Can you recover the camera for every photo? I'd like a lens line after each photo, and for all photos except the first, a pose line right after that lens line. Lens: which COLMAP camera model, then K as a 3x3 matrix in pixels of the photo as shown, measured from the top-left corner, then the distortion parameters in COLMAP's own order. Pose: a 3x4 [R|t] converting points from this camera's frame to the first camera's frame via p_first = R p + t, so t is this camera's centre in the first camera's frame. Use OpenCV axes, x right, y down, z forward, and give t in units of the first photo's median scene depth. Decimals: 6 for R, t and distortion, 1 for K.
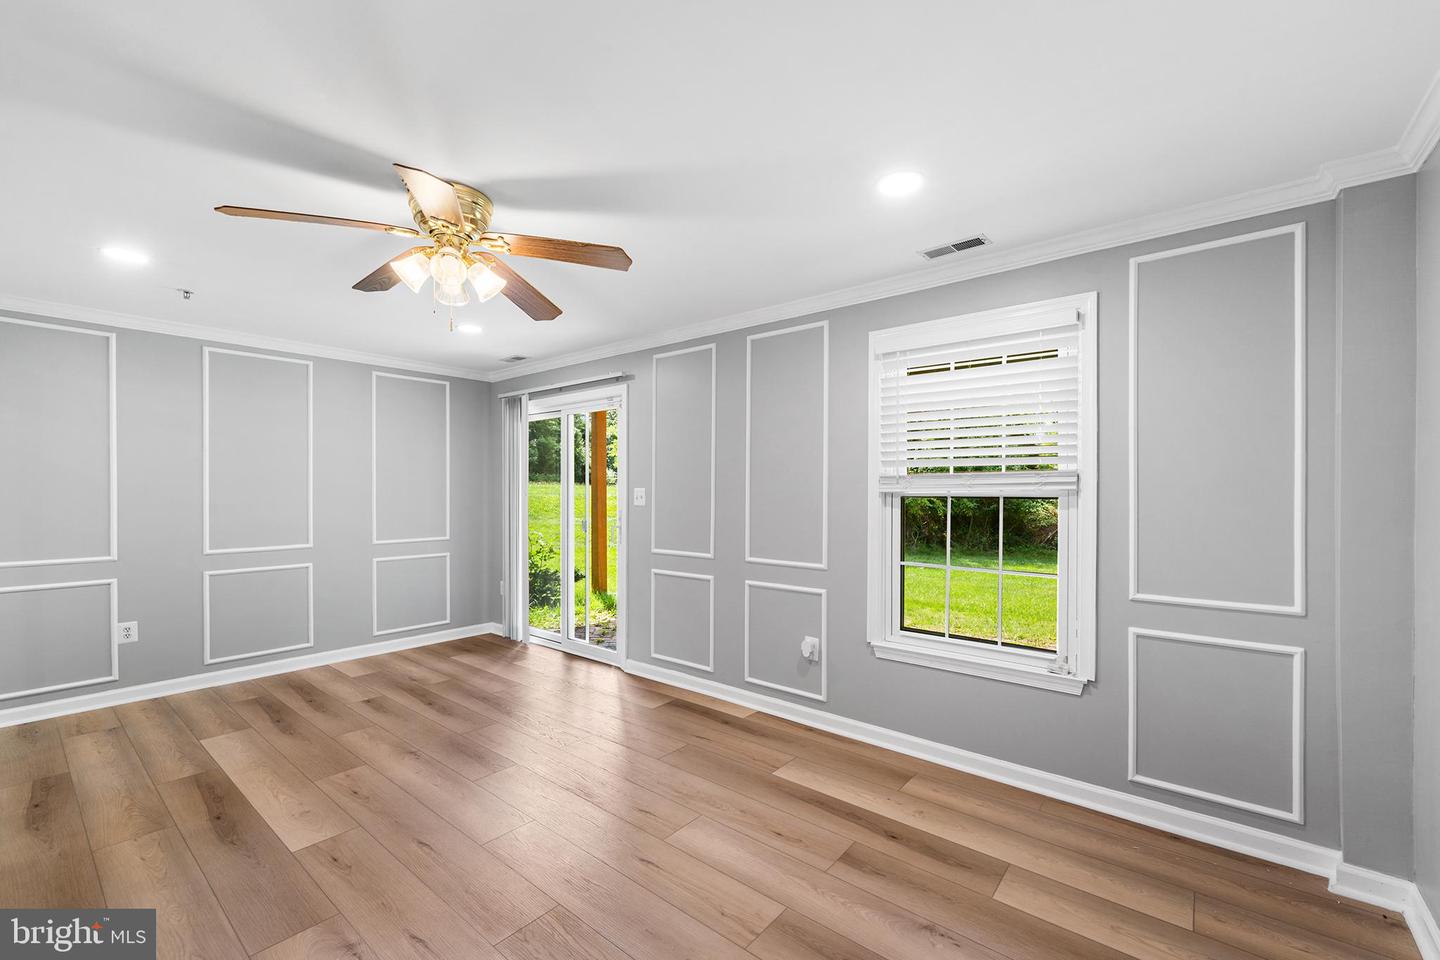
lens RADIAL K [[608.5, 0, 721.6], [0, 608.5, 487.3], [0, 0, 1]] dist [0.000310, -0.000261]
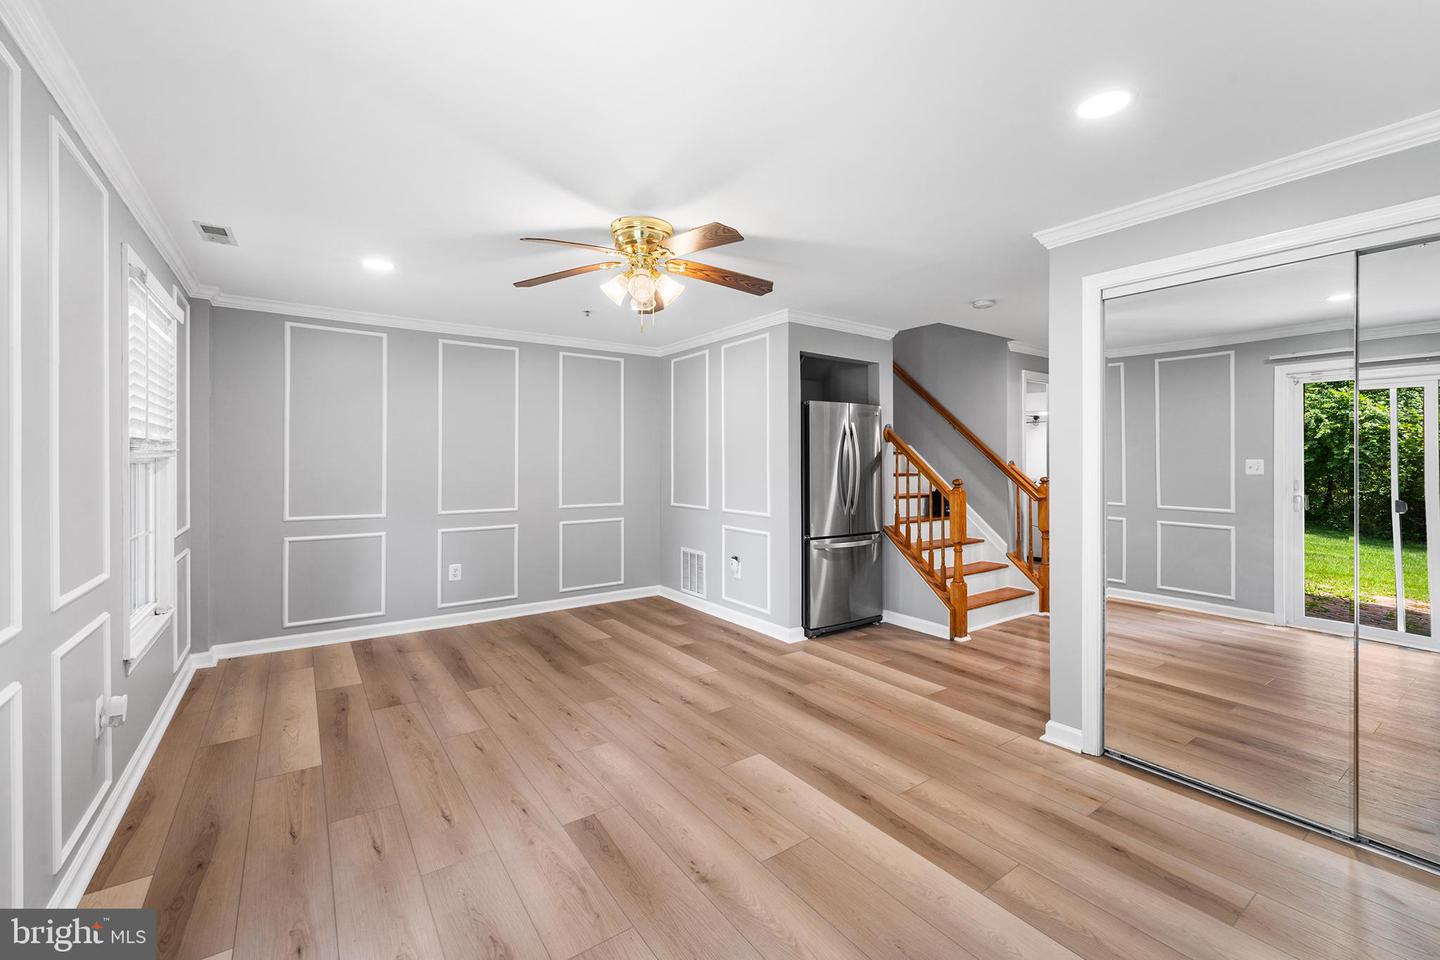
lens RADIAL K [[608.5, 0, 719.7], [0, 608.5, 469.6], [0, 0, 1]] dist [0.000310, -0.000261]
pose [[-0.964890, -0.008205, 0.262526, -0.894882], [-0.007617, 0.999966, 0.003259, 0.017640], [-0.262544, 0.001145, -0.964919, 2.092470]]
